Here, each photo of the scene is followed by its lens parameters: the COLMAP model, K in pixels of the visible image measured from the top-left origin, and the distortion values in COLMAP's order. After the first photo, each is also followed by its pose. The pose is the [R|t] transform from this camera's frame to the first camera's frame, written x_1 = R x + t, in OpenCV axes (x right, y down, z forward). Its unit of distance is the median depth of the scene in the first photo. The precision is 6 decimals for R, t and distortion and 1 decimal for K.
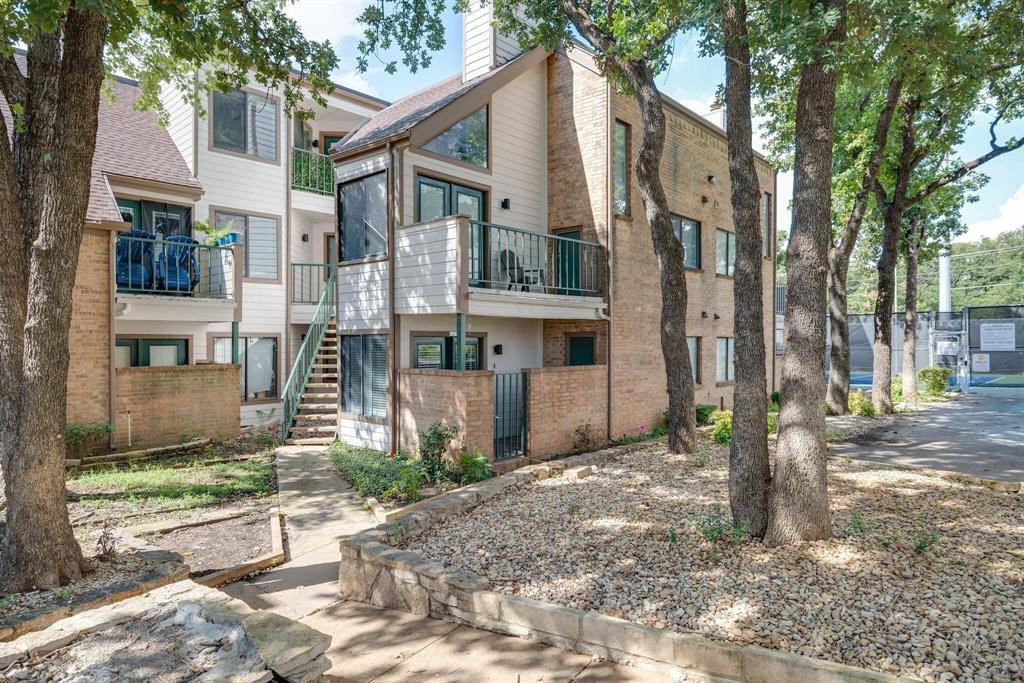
lens RADIAL K [[626.3, 0, 515.8], [0, 626.3, 340.3], [0, 0, 1]] dist [0.002335, -0.000064]
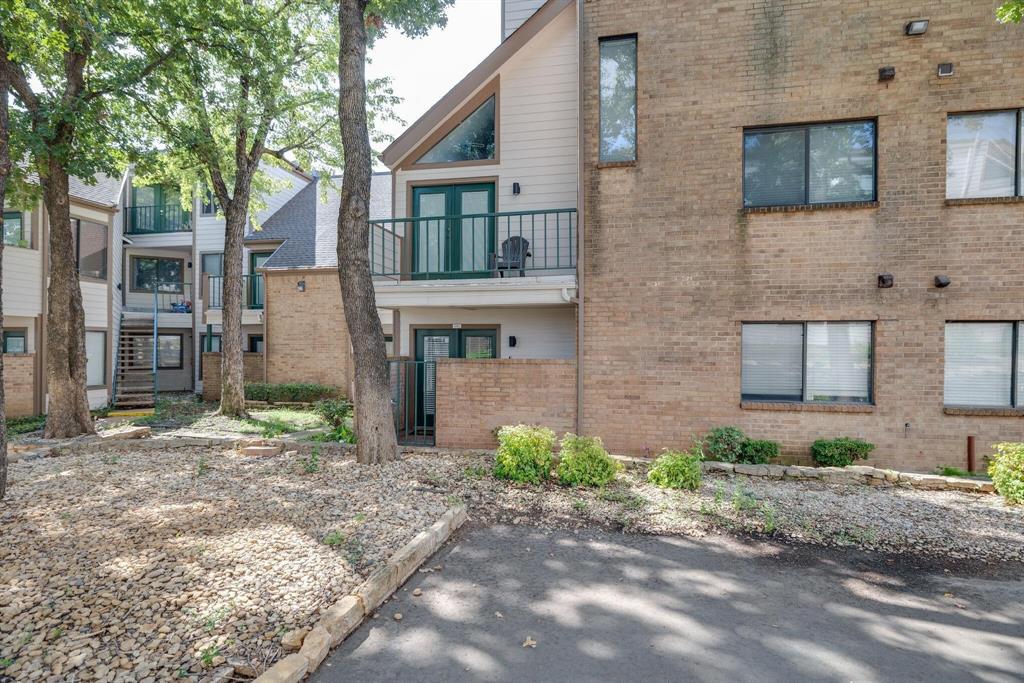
lens RADIAL K [[522.0, 0, 507.8], [0, 522.0, 350.8], [0, 0, 1]] dist [-0.003068, 0.001104]
pose [[0.495518, 0.006466, -0.868574, 0.671975], [-0.003958, 0.999979, 0.005186, 0.025119], [0.868589, 0.000868, 0.495533, 0.597020]]
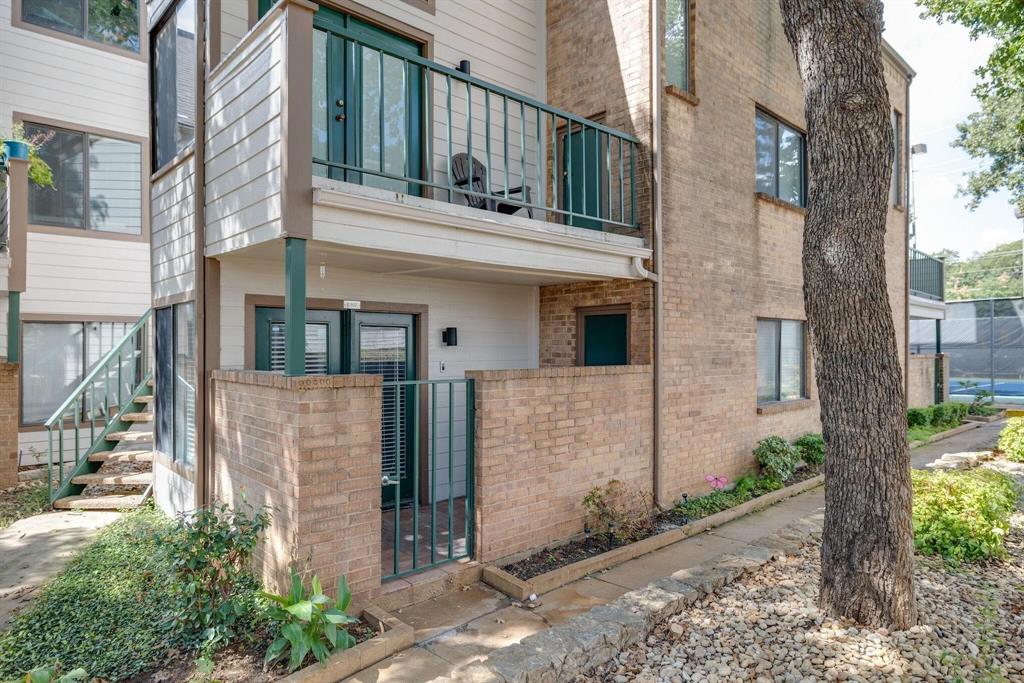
lens RADIAL K [[616.4, 0, 515.2], [0, 616.4, 341.2], [0, 0, 1]] dist [-0.004273, 0.000884]
pose [[0.996645, -0.000945, -0.081836, 0.073349], [0.000379, 0.999976, -0.006935, 0.022469], [0.081841, 0.006881, 0.996622, 0.469601]]
